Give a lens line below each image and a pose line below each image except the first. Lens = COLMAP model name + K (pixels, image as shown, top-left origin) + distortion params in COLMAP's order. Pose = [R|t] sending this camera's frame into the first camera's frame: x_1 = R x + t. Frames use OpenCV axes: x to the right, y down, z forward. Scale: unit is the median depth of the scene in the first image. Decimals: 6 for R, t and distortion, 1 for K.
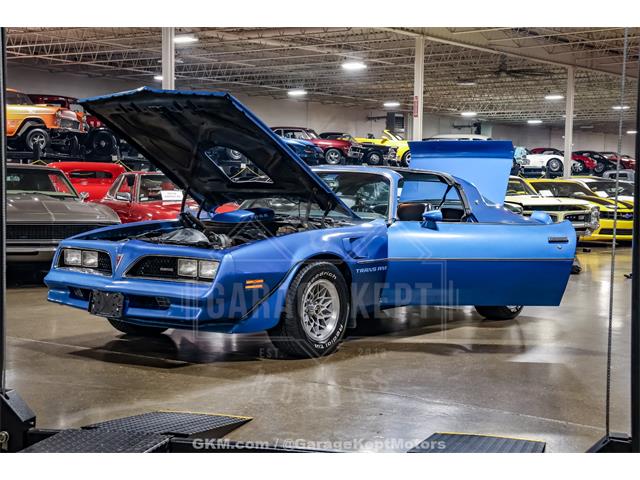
lens RADIAL K [[1048.0, 0, 320.0], [0, 1048.0, 240.0], [0, 0, 1]] dist [0.170813, 0.153419]
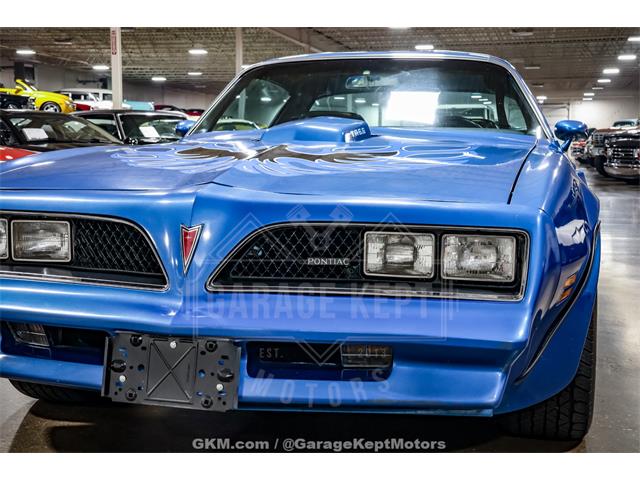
lens RADIAL K [[923.0, 0, 320.0], [0, 923.0, 240.0], [0, 0, 1]] dist [0.160822, 0.041009]
pose [[0.914865, -0.050418, 0.400599, -0.039286], [0.029898, 0.997908, 0.057315, 0.000266], [-0.402650, -0.040458, 0.914459, 0.099989]]
